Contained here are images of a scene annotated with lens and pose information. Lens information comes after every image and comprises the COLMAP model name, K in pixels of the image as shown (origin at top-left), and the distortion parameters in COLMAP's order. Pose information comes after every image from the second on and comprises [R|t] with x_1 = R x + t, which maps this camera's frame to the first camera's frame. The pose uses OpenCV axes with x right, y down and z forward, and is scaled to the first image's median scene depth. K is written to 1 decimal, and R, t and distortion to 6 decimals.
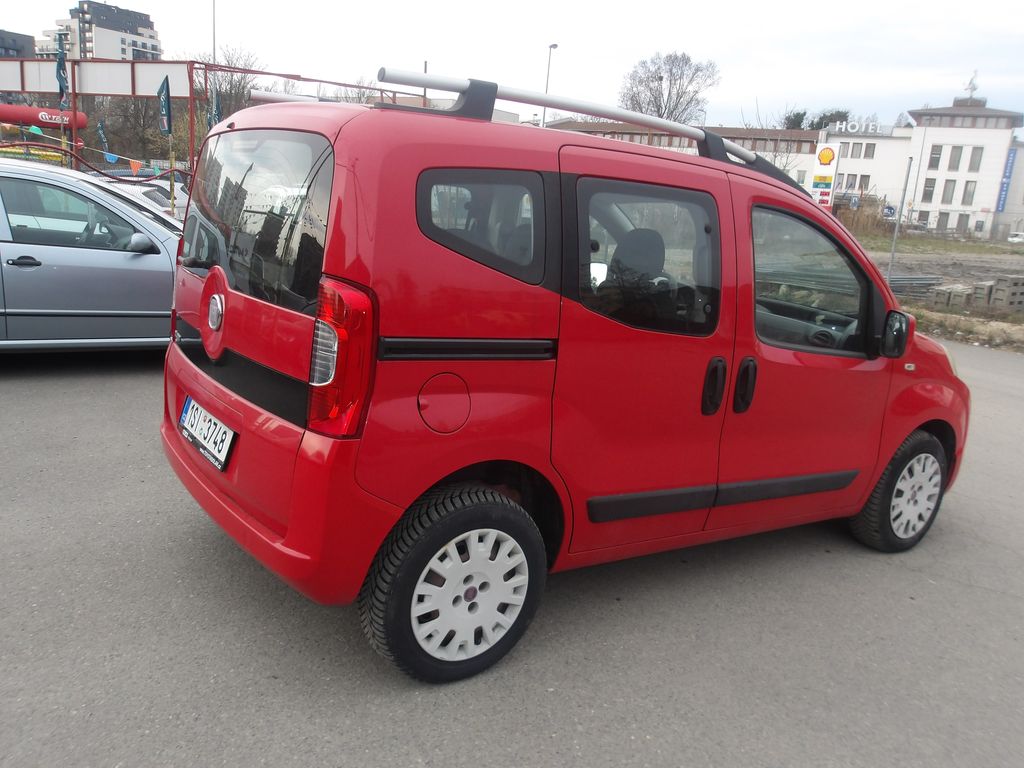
lens RADIAL K [[869.2, 0, 504.0], [0, 869.2, 387.9], [0, 0, 1]] dist [-0.029304, 0.044393]
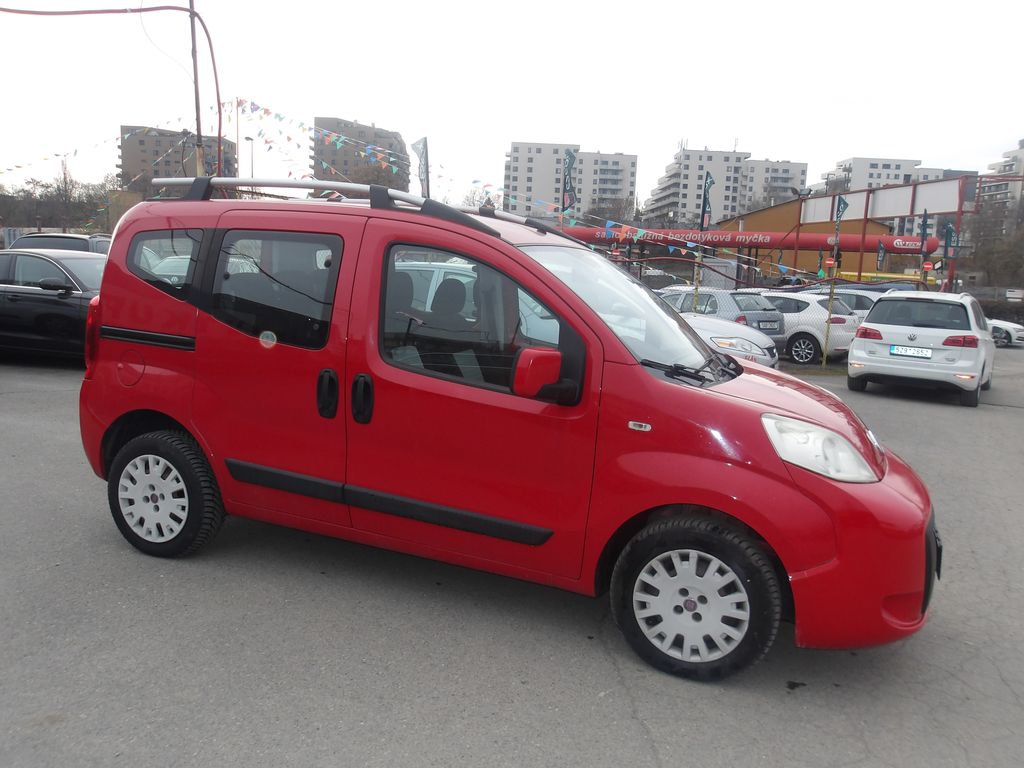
lens RADIAL K [[869.2, 0, 504.0], [0, 869.2, 387.9], [0, 0, 1]] dist [-0.029304, 0.044393]
pose [[0.544869, 0.062960, -0.836154, 1.410207], [-0.182811, 0.982110, -0.045177, -0.000549], [0.818350, 0.177474, 0.546631, 0.562485]]
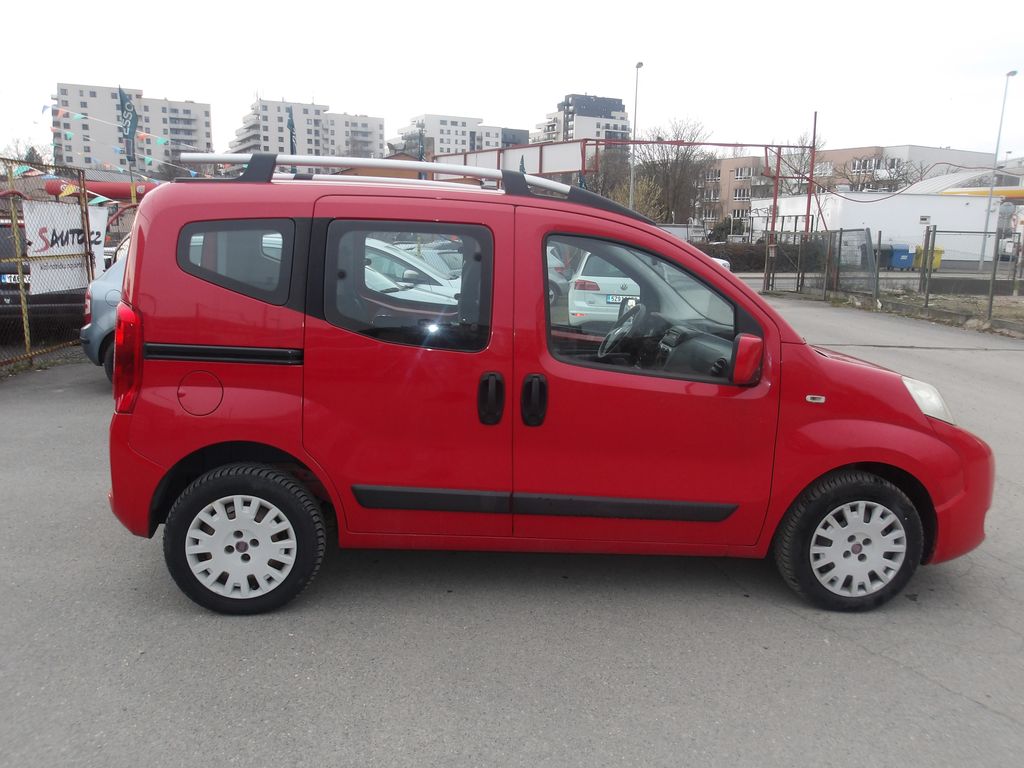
lens RADIAL K [[869.2, 0, 504.0], [0, 869.2, 387.9], [0, 0, 1]] dist [-0.029304, 0.044393]
pose [[0.866378, 0.028651, -0.498567, 0.828240], [-0.062708, 0.996692, -0.051694, 0.040634], [0.495437, 0.076050, 0.865308, 0.058384]]
